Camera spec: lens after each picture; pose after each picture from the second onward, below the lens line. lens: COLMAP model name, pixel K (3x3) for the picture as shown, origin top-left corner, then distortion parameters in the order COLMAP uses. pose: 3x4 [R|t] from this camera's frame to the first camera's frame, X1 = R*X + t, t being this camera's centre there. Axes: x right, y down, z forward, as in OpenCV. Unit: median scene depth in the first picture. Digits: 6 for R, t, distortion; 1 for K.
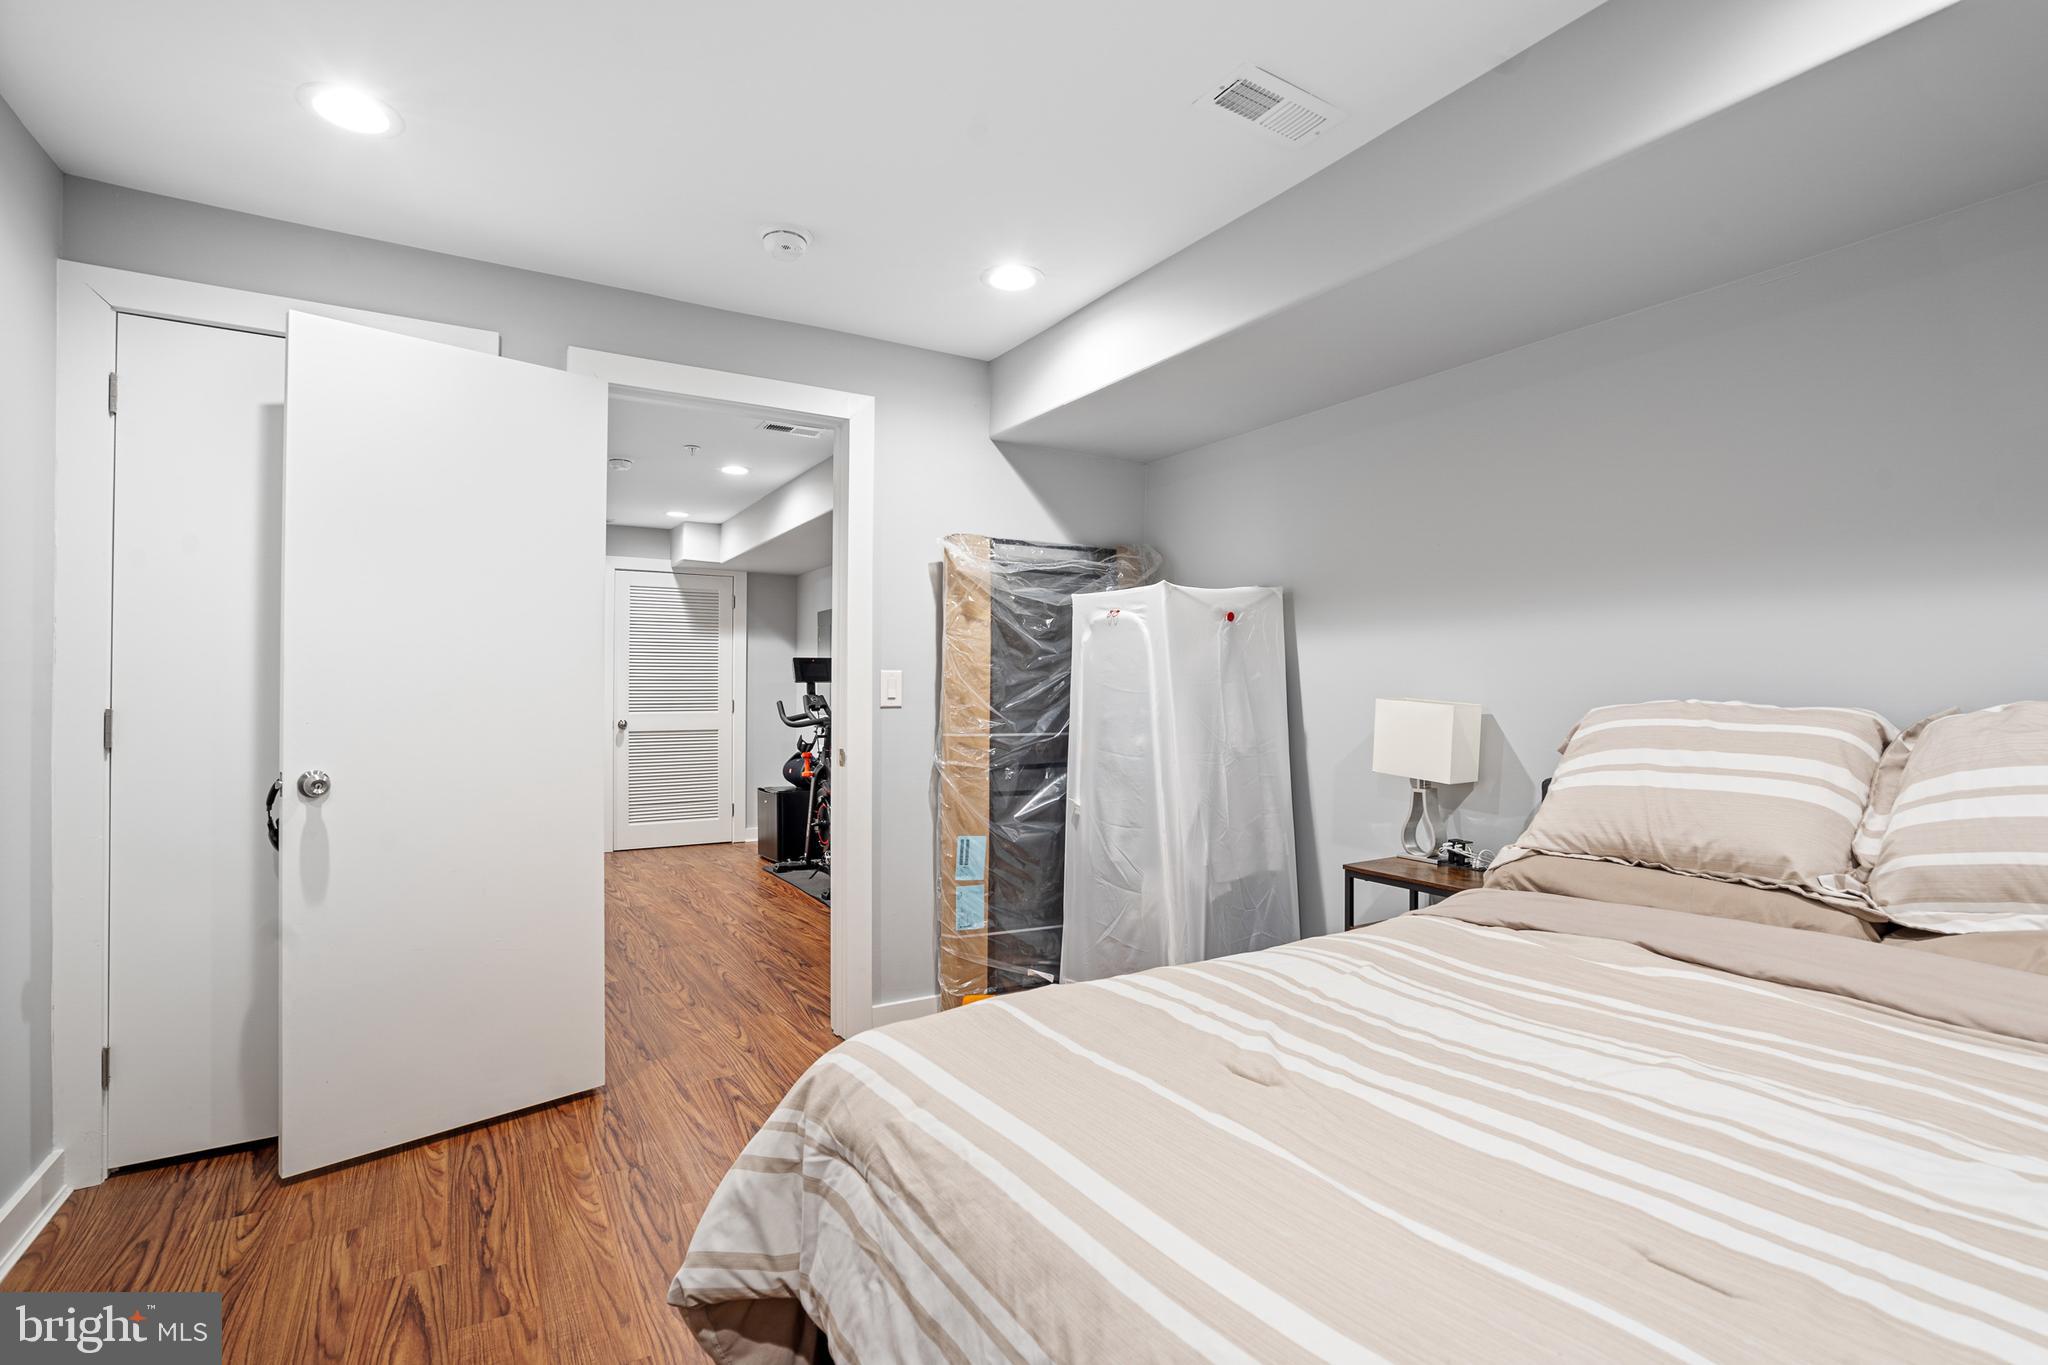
lens RADIAL K [[971.0, 0, 1026.0], [0, 971.0, 684.2], [0, 0, 1]] dist [-0.037631, 0.011776]
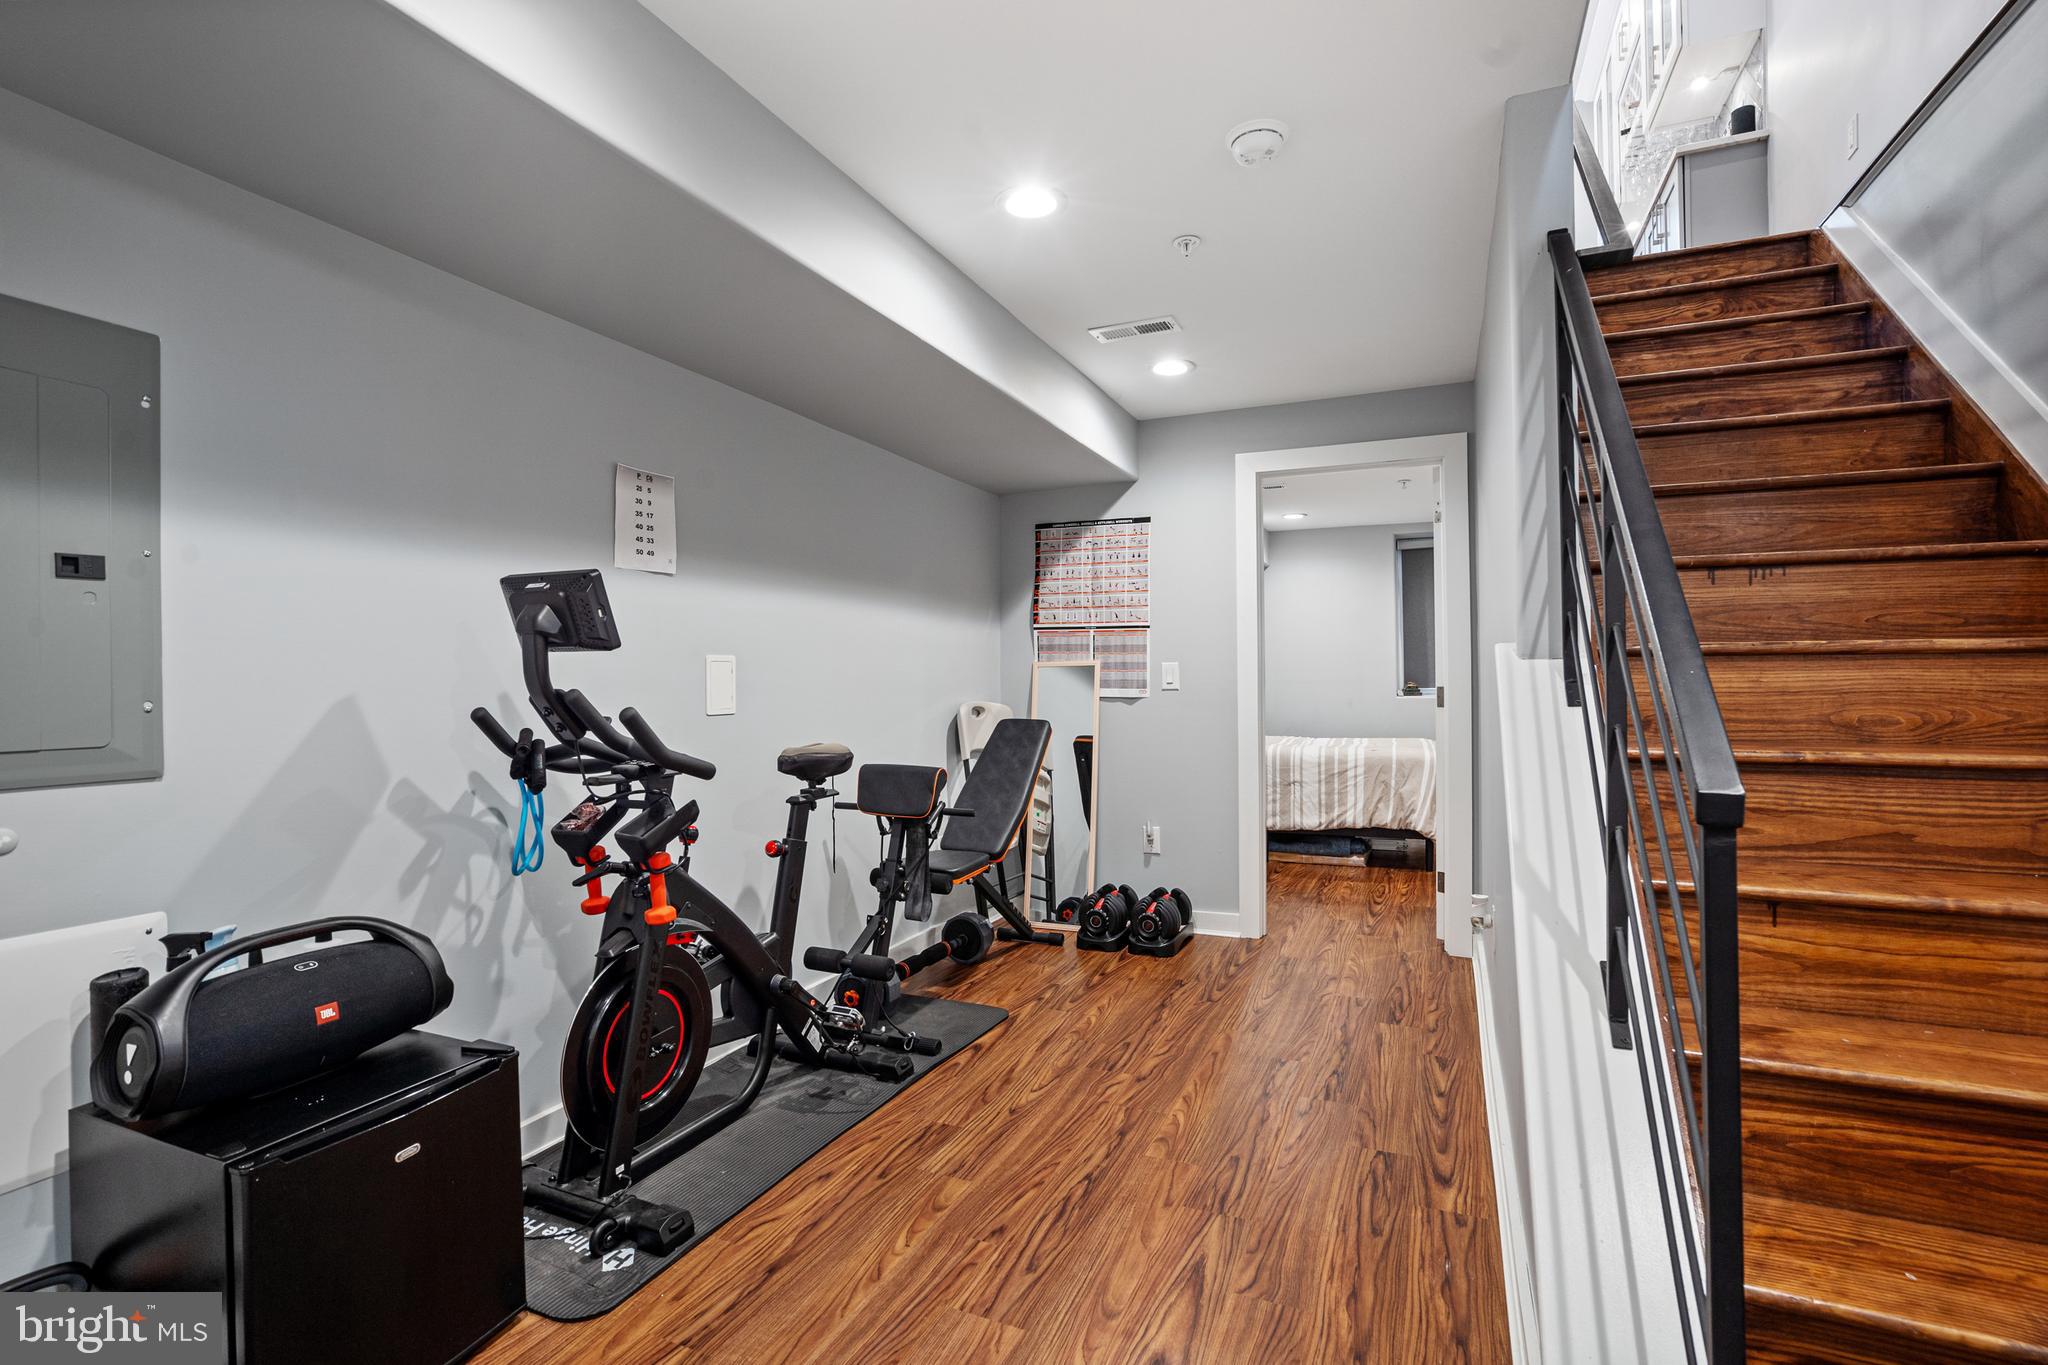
lens RADIAL K [[971.0, 0, 1020.5], [0, 971.0, 676.0], [0, 0, 1]] dist [-0.037631, 0.011776]
pose [[-0.575727, 0.002846, 0.817637, -0.943969], [-0.003106, 0.999979, -0.005667, 0.012099], [-0.817636, -0.005802, -0.575706, 1.765247]]
